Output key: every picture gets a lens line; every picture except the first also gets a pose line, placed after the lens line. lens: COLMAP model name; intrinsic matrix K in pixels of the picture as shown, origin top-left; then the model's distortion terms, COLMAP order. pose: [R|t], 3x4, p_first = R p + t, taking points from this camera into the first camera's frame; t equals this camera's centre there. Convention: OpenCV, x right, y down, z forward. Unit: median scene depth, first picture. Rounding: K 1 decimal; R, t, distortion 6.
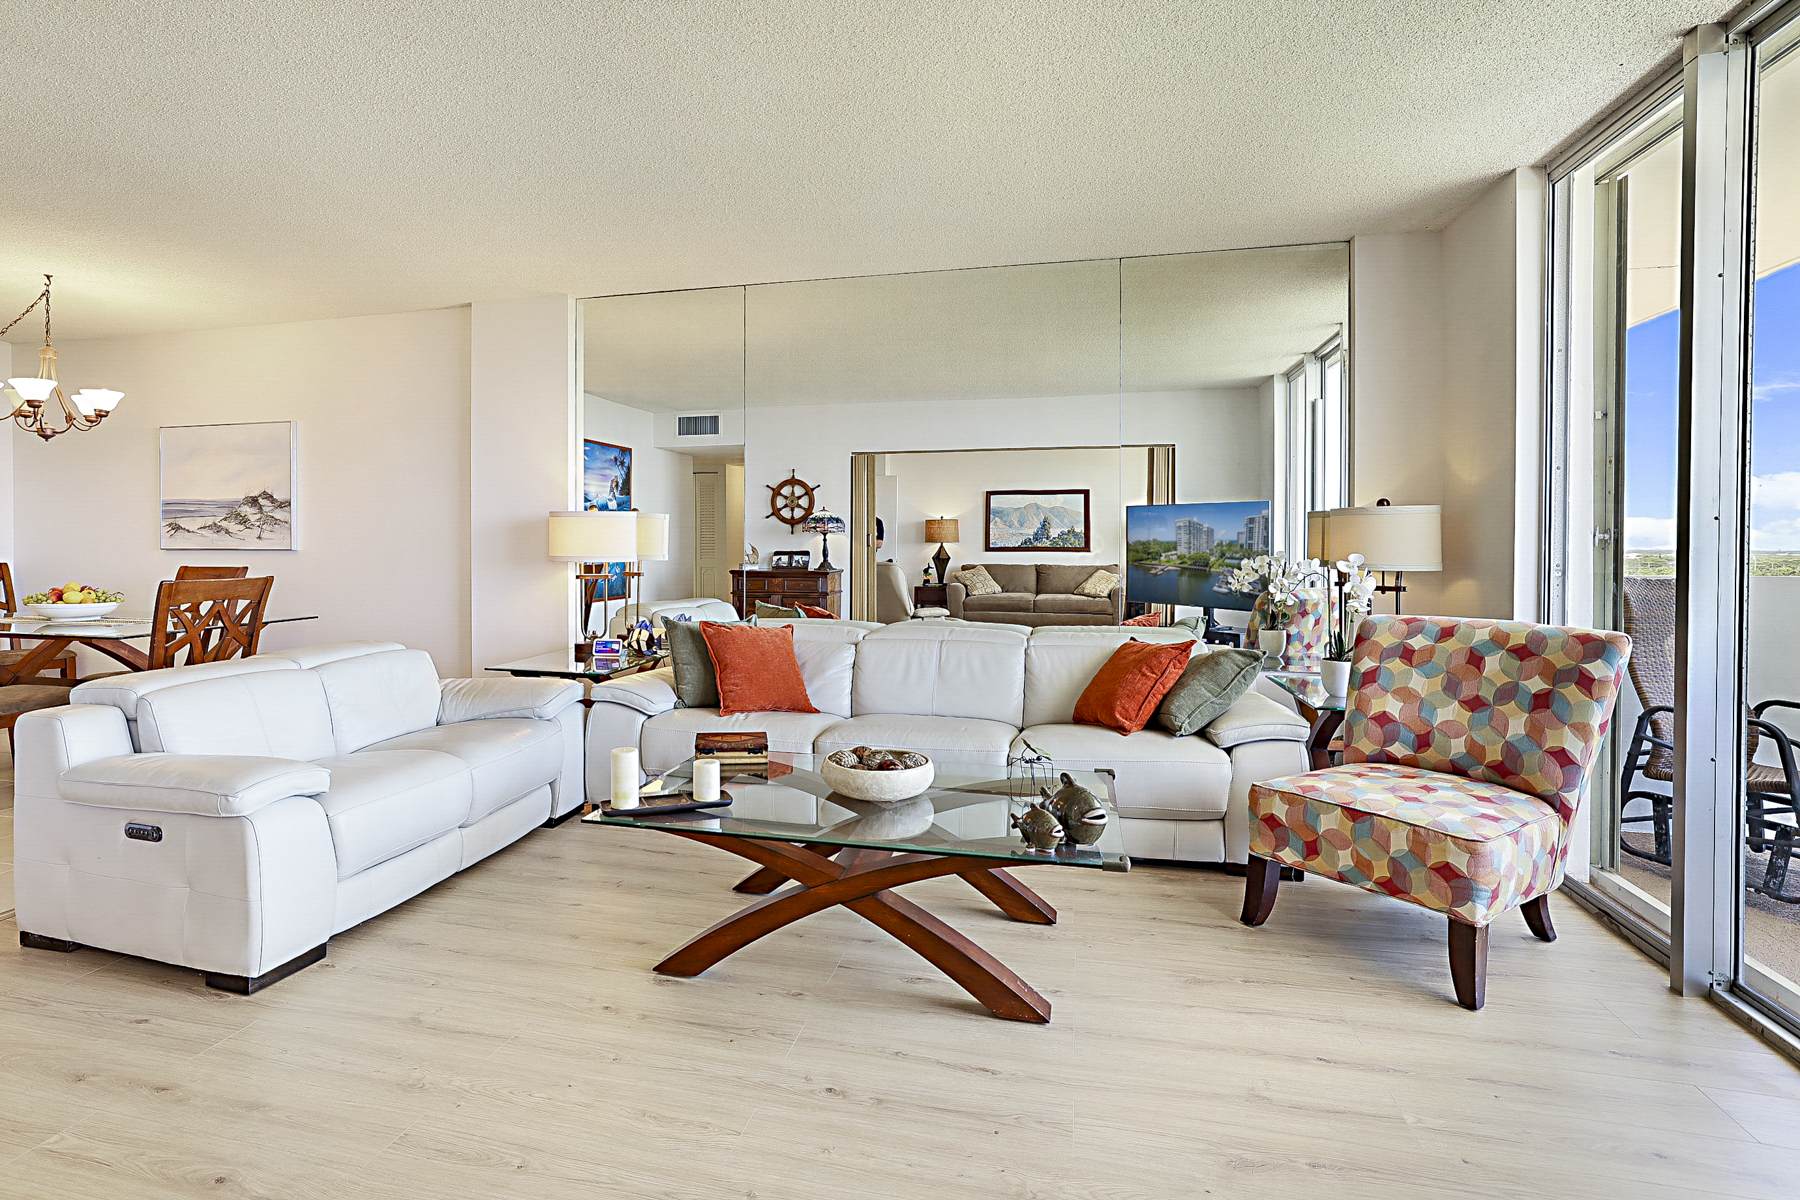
lens RADIAL K [[946.0, 0, 815.6], [0, 946.0, 546.0], [0, 0, 1]] dist [-0.011342, 0.005058]
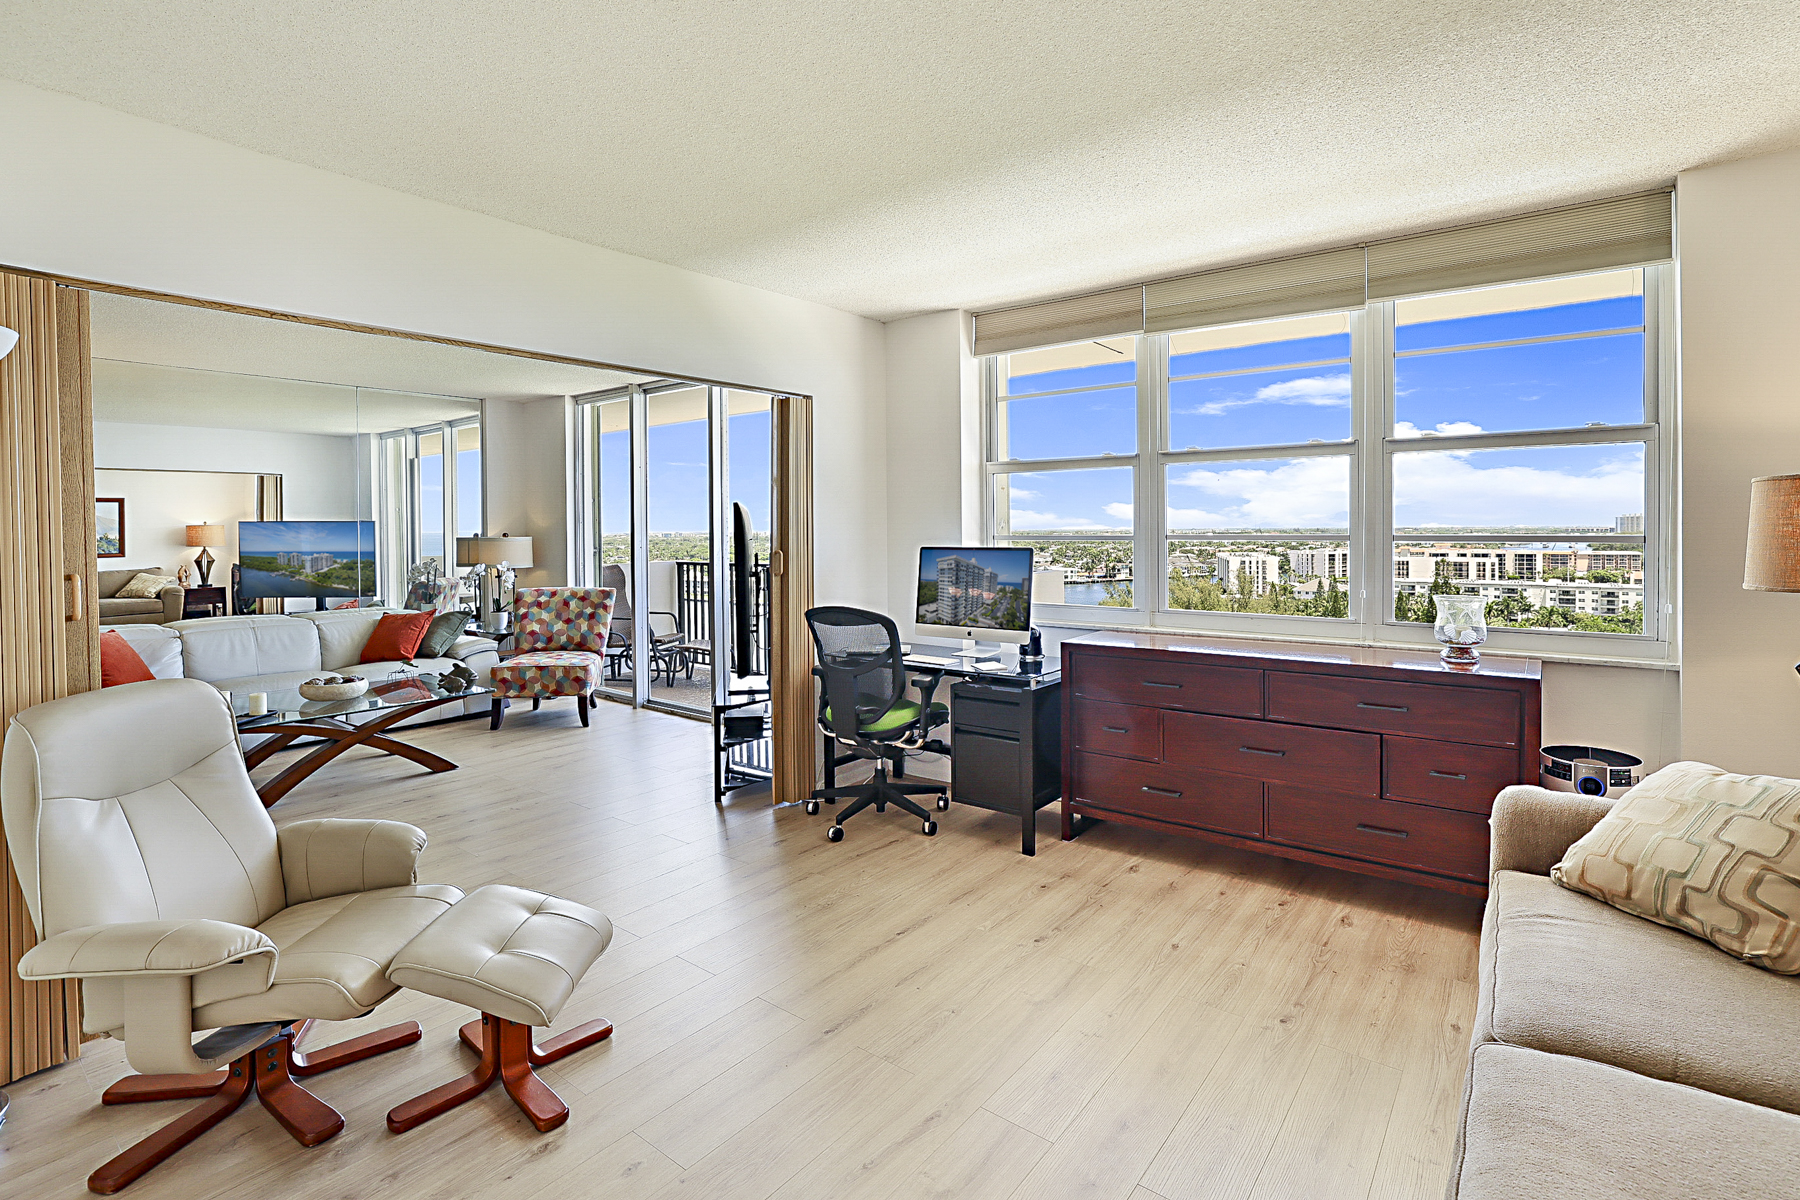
lens RADIAL K [[842.3, 0, 916.4], [0, 842.3, 534.8], [0, 0, 1]] dist [-0.014116, 0.000938]
pose [[0.372407, -0.011013, 0.928004, -0.560910], [0.010898, 0.999913, 0.007494, -0.036731], [-0.928005, 0.007322, 0.372495, -0.376978]]
